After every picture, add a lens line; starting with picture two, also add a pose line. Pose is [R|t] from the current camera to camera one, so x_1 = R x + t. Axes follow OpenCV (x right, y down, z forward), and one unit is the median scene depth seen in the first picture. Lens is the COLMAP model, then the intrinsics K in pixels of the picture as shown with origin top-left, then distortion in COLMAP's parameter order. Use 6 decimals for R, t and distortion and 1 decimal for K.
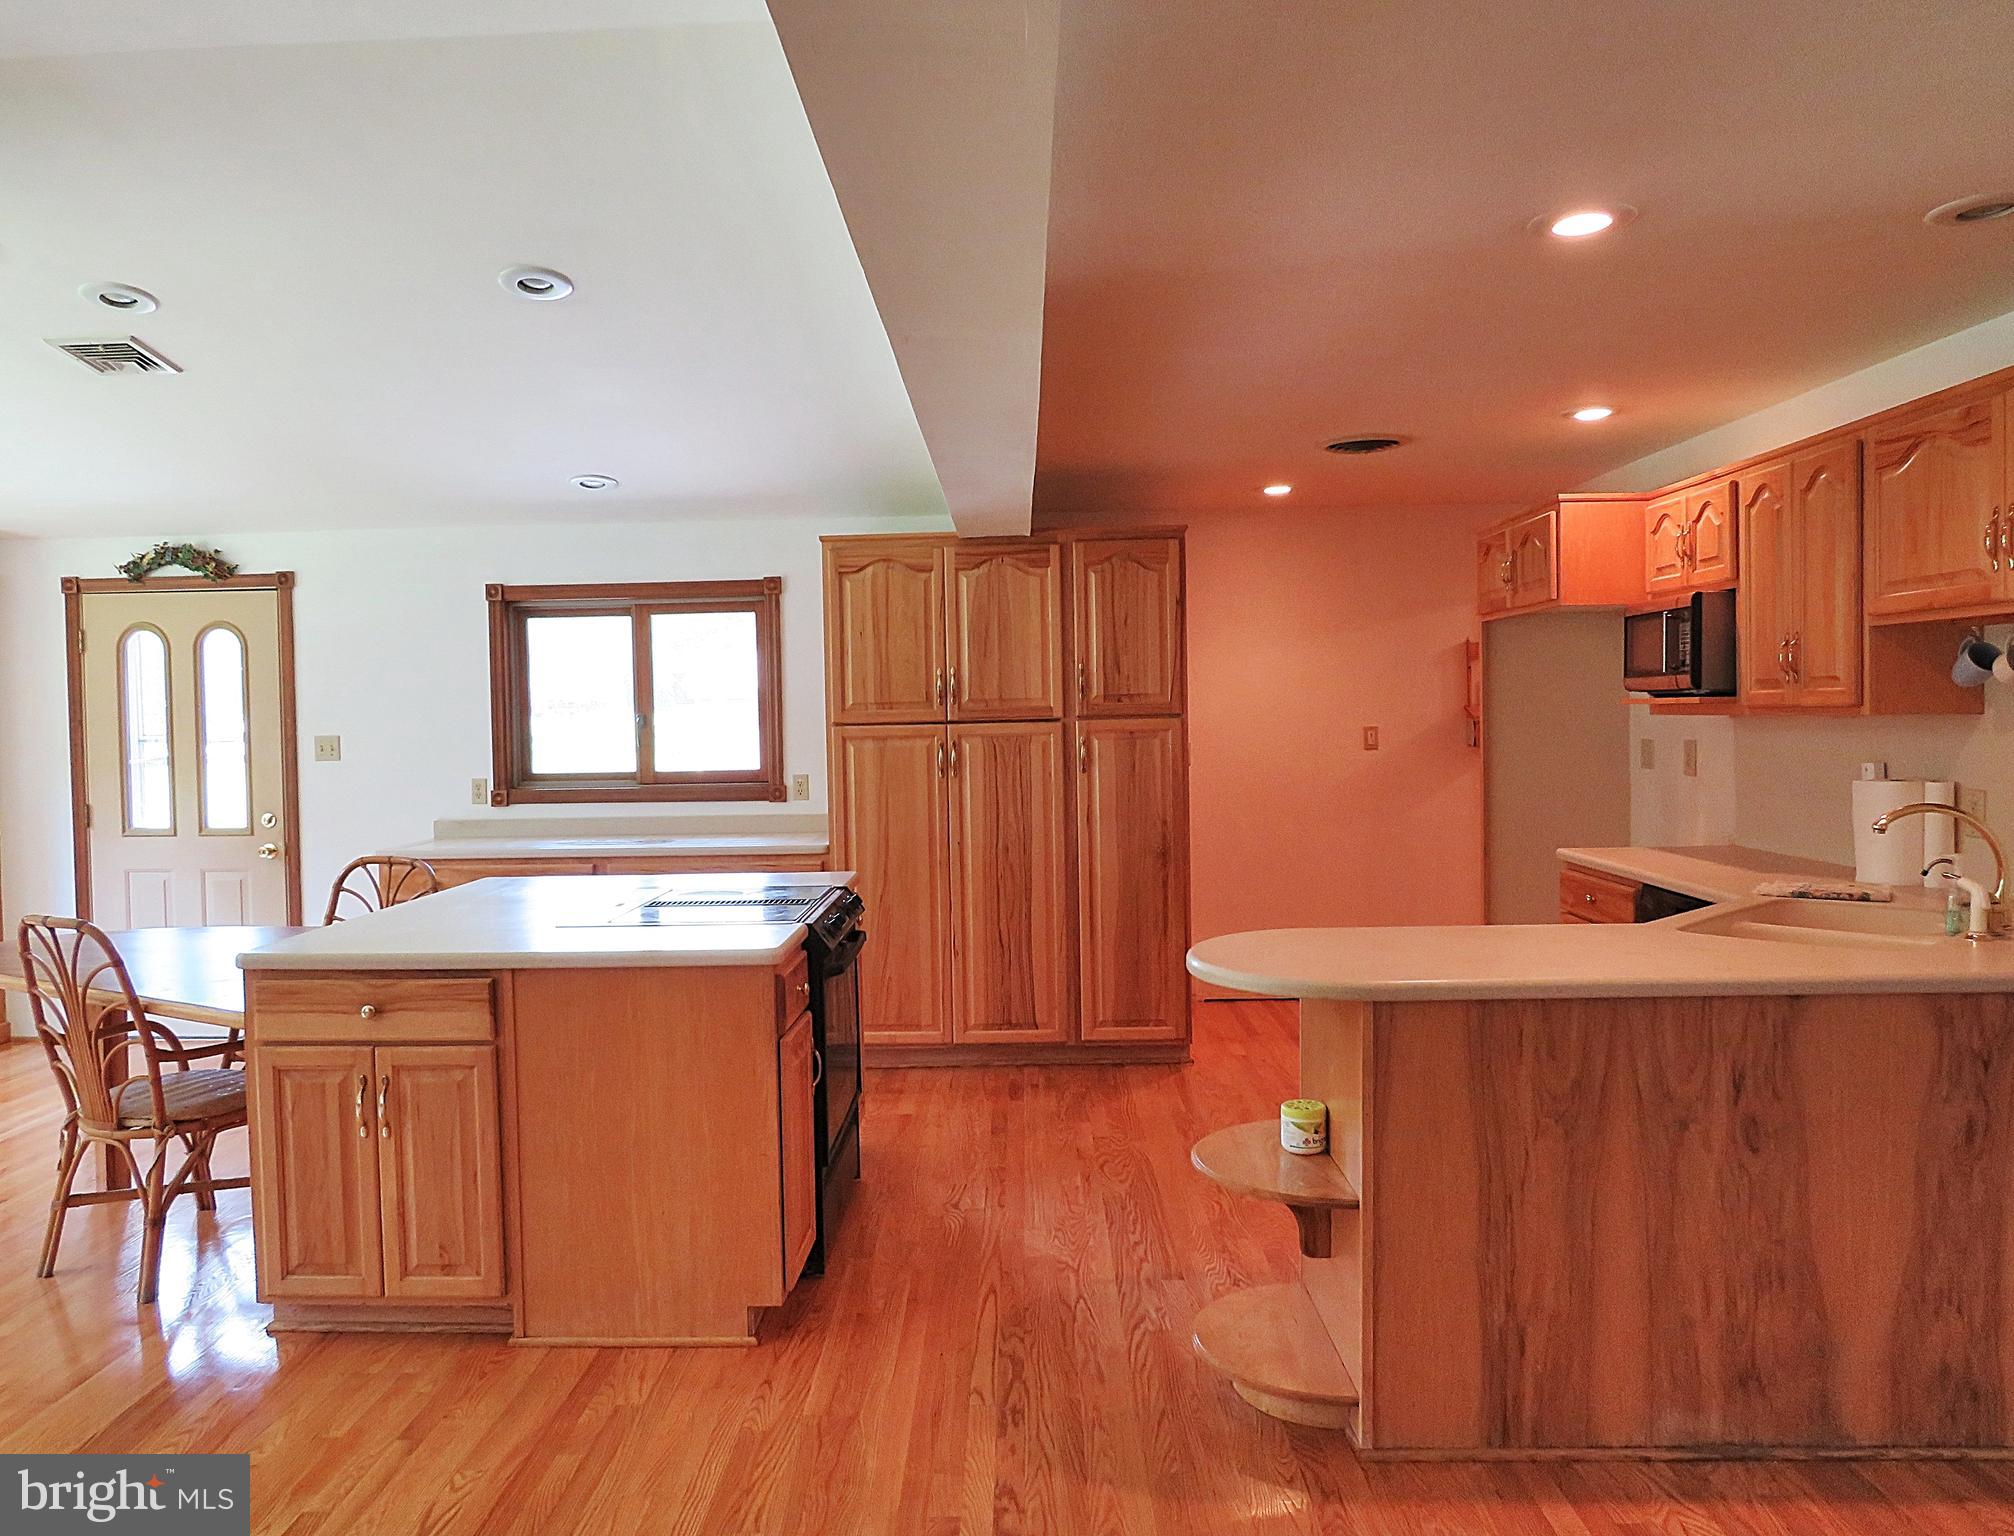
lens RADIAL K [[1441.1, 0, 998.3], [0, 1441.1, 761.5], [0, 0, 1]] dist [-0.035411, -0.000528]
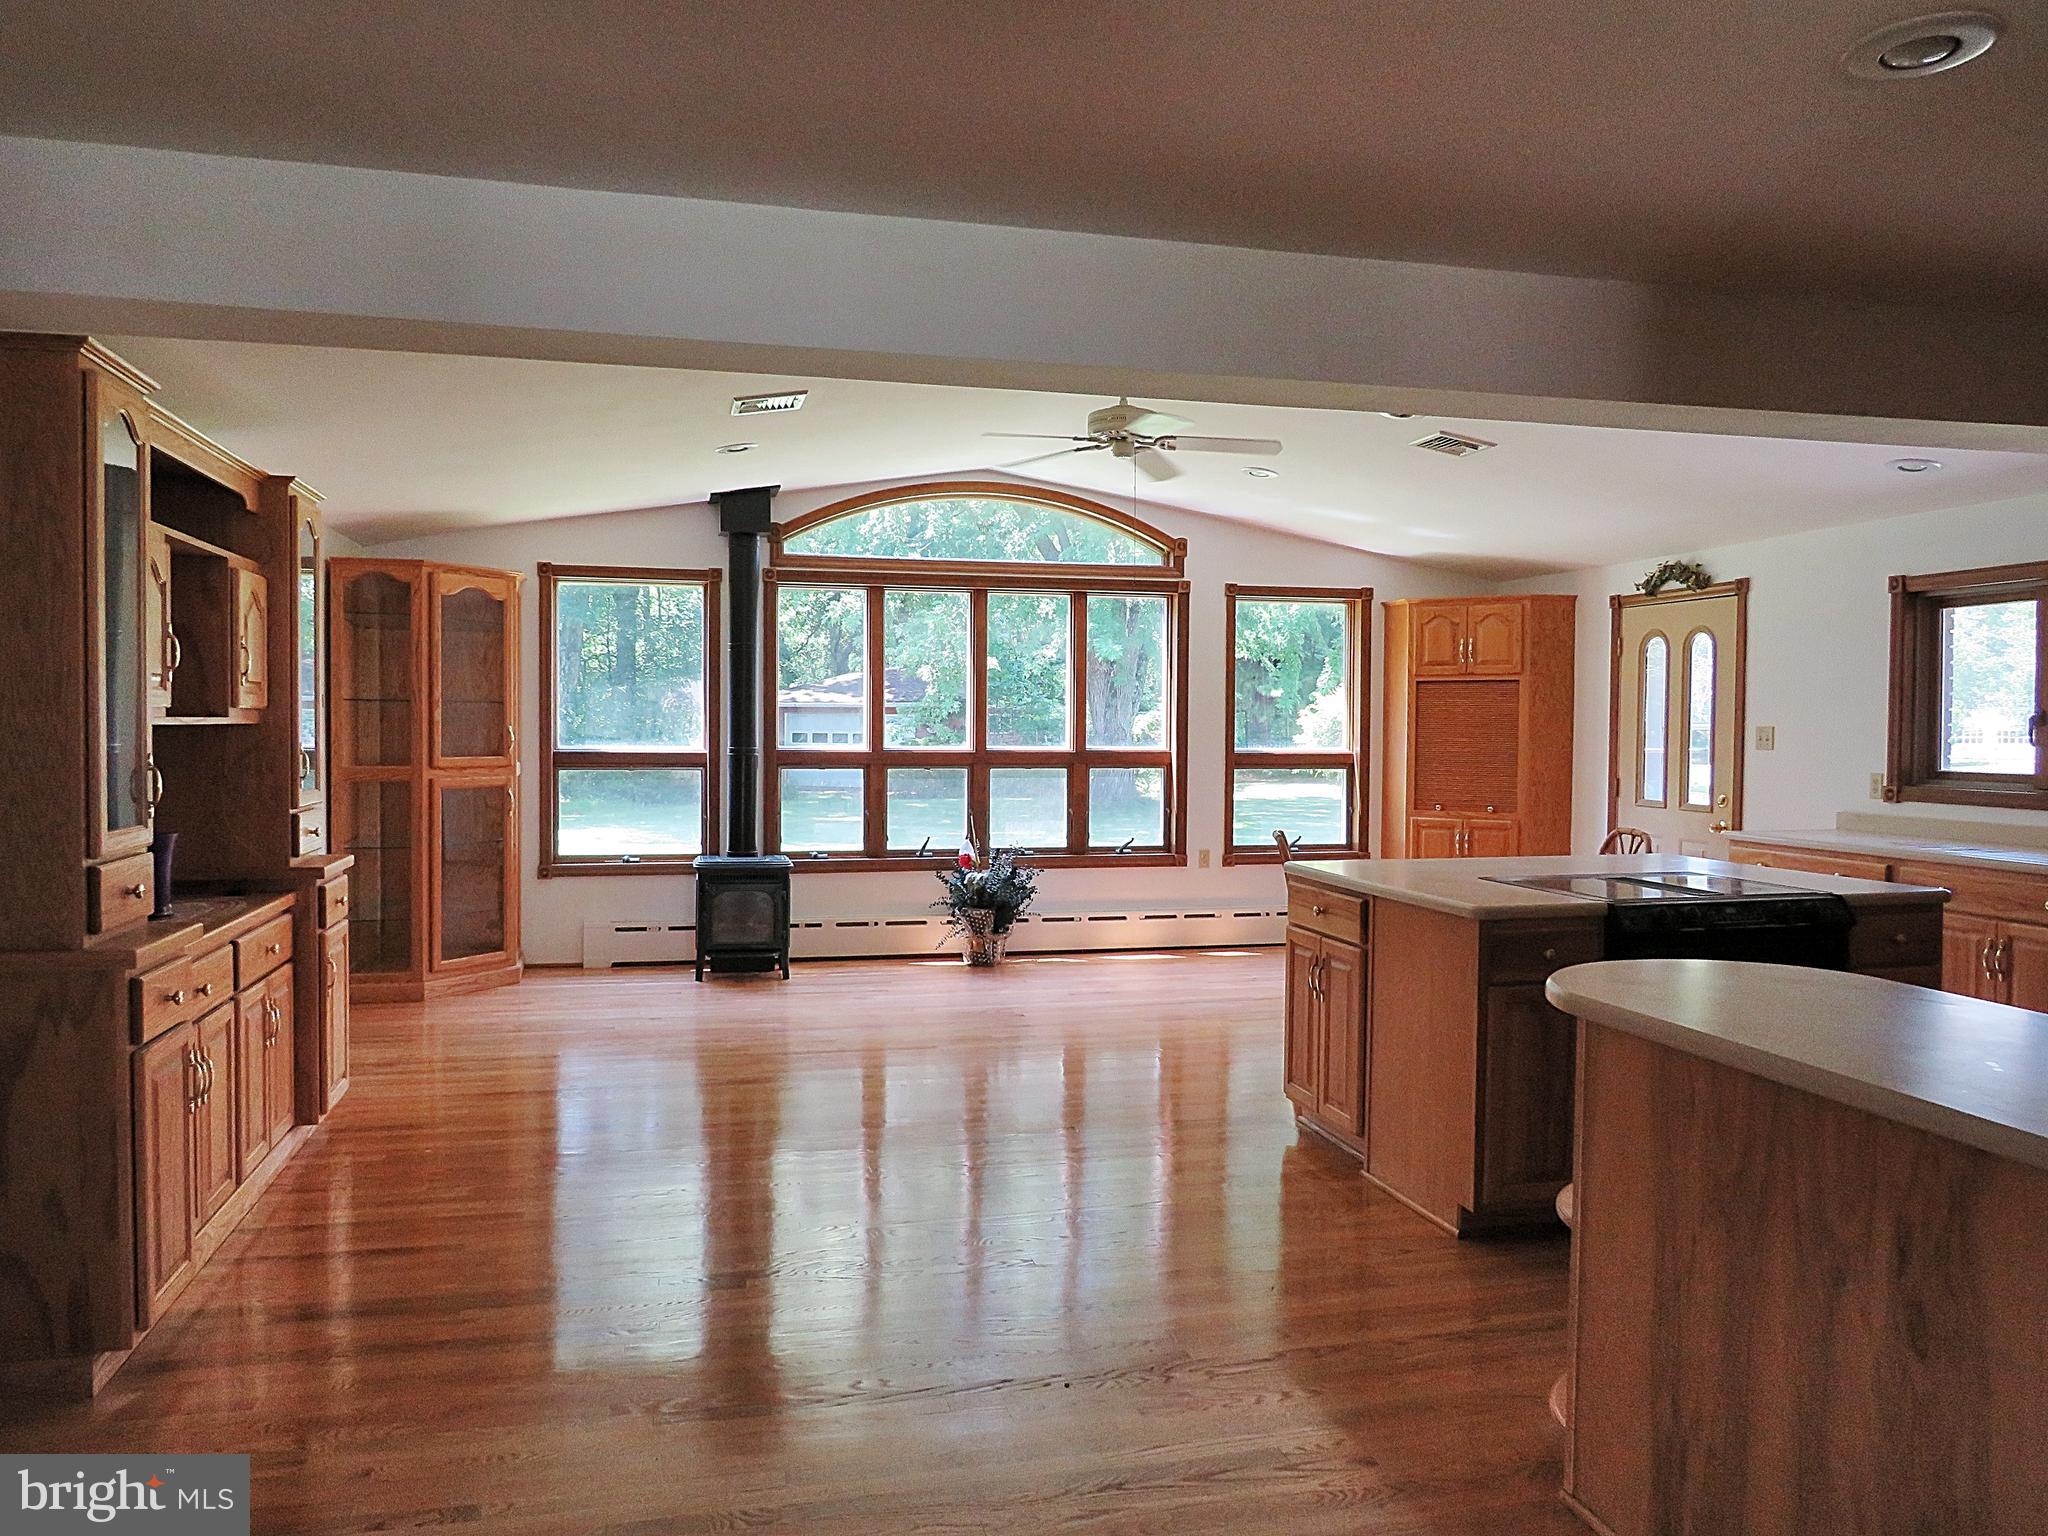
lens RADIAL K [[1442.7, 0, 1014.6], [0, 1442.7, 760.8], [0, 0, 1]] dist [-0.038397, 0.023062]
pose [[0.265697, 0.044627, -0.963023, 0.429332], [-0.041132, 0.998543, 0.034925, -0.006725], [0.963179, 0.030331, 0.267146, 0.158596]]
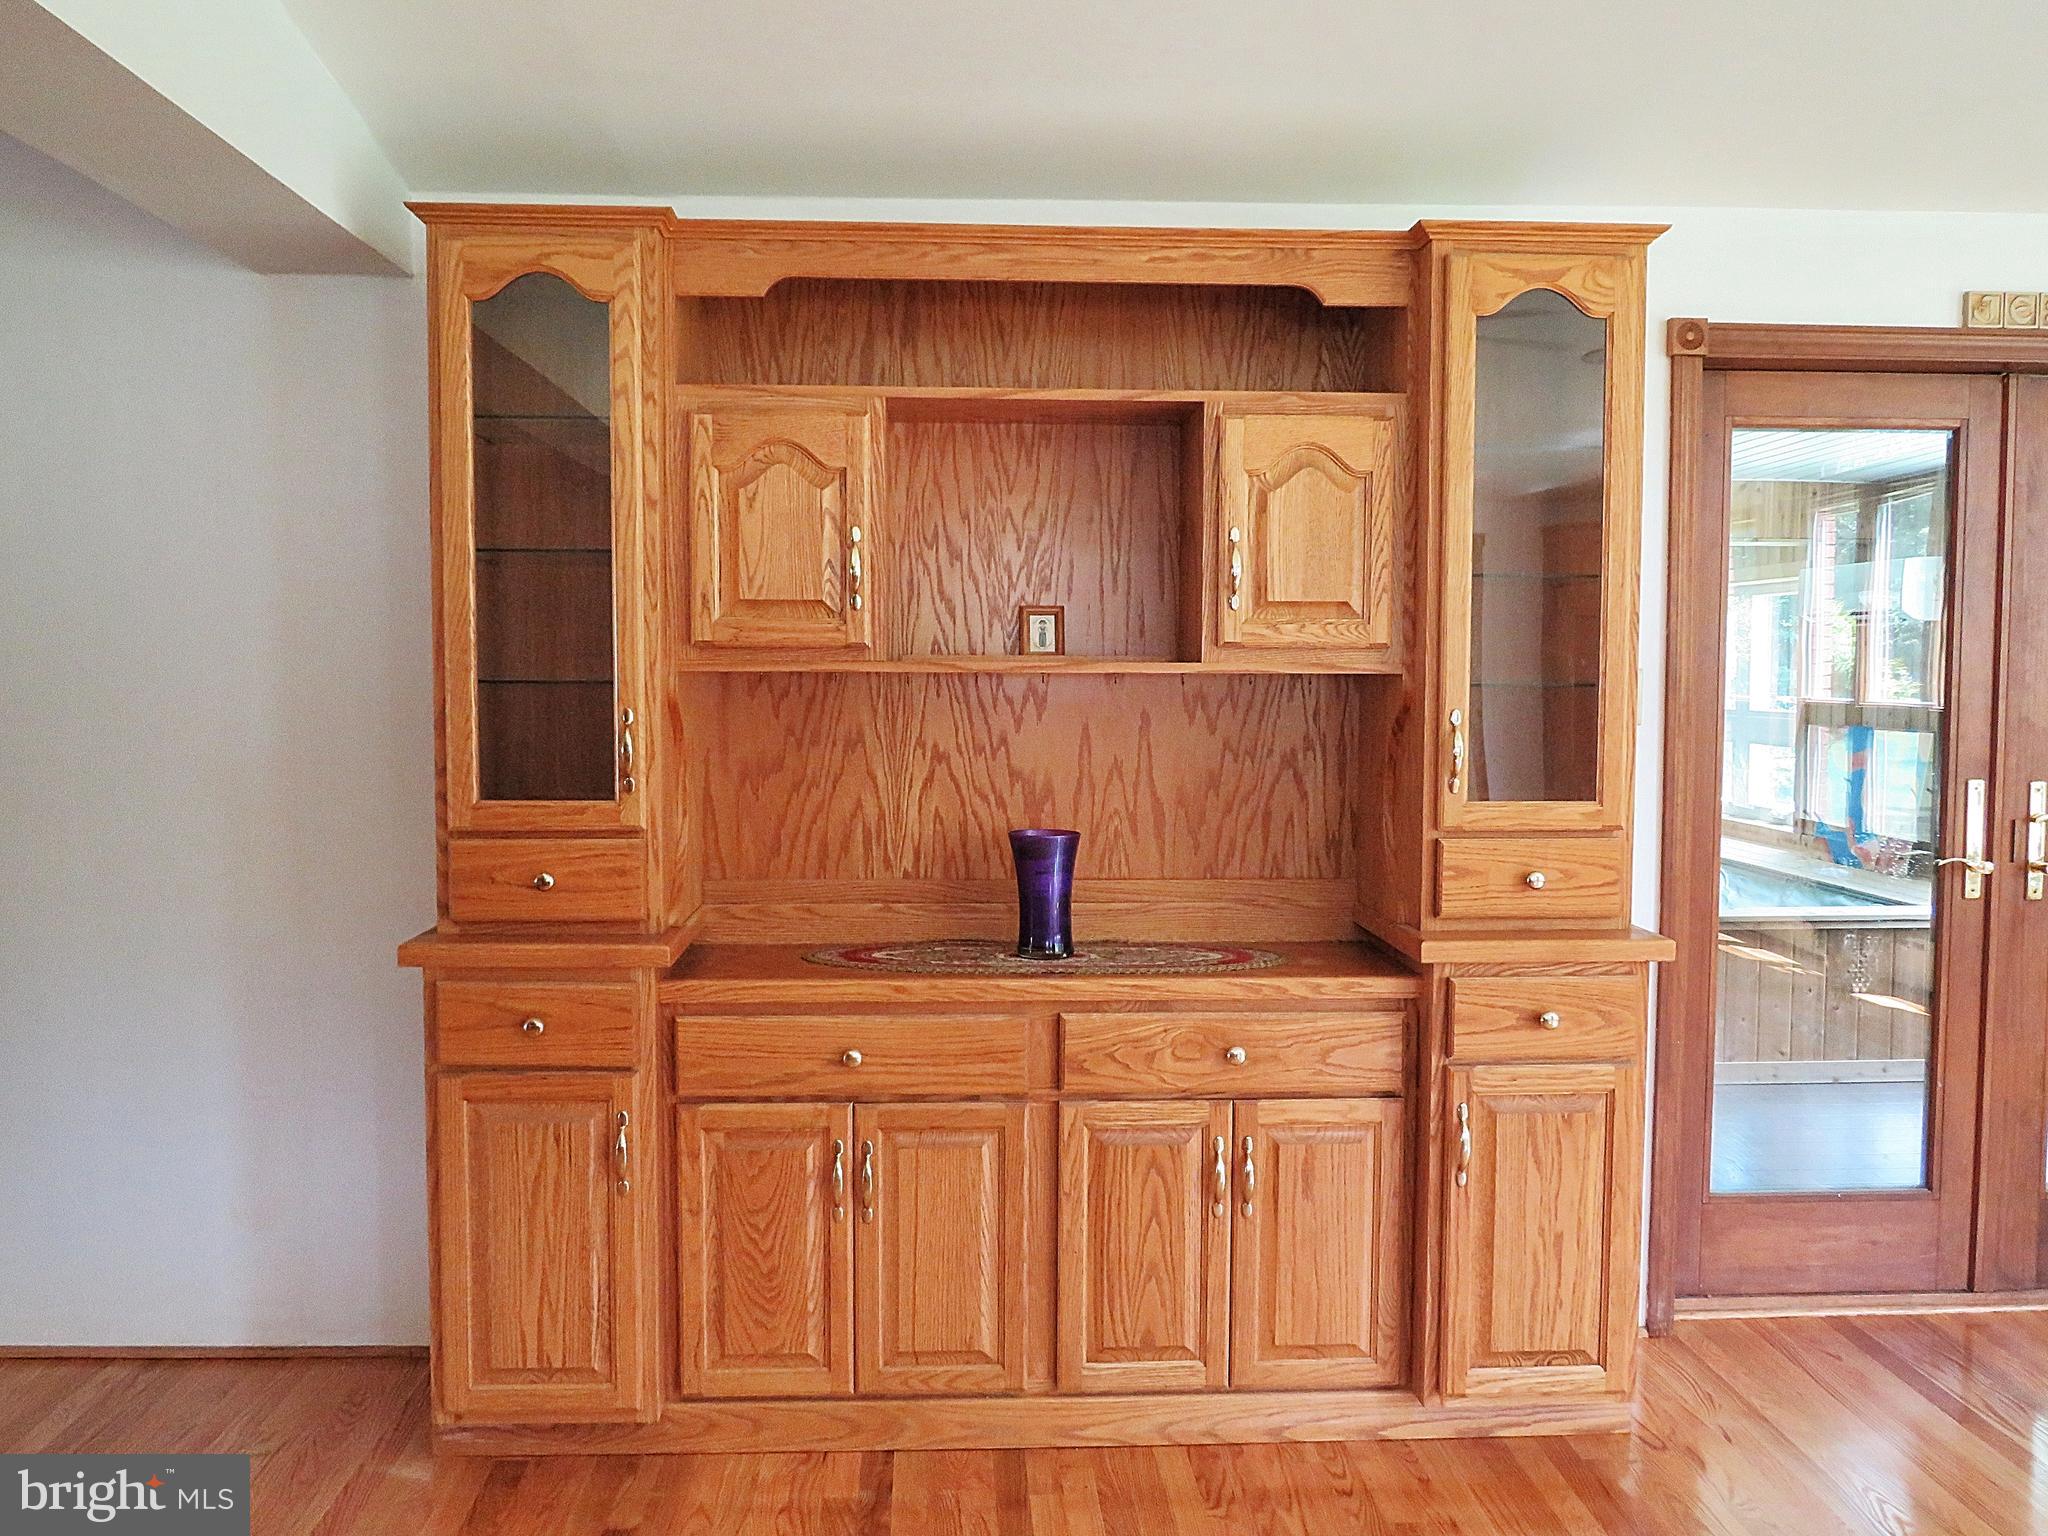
lens RADIAL K [[1697.2, 0, 1011.8], [0, 1697.2, 764.2], [0, 0, 1]] dist [-0.015831, -0.002846]
pose [[-0.996390, 0.017957, -0.082978, -0.195960], [0.010150, 0.995561, 0.093564, -0.005855], [0.084290, 0.092384, -0.992149, 0.453289]]
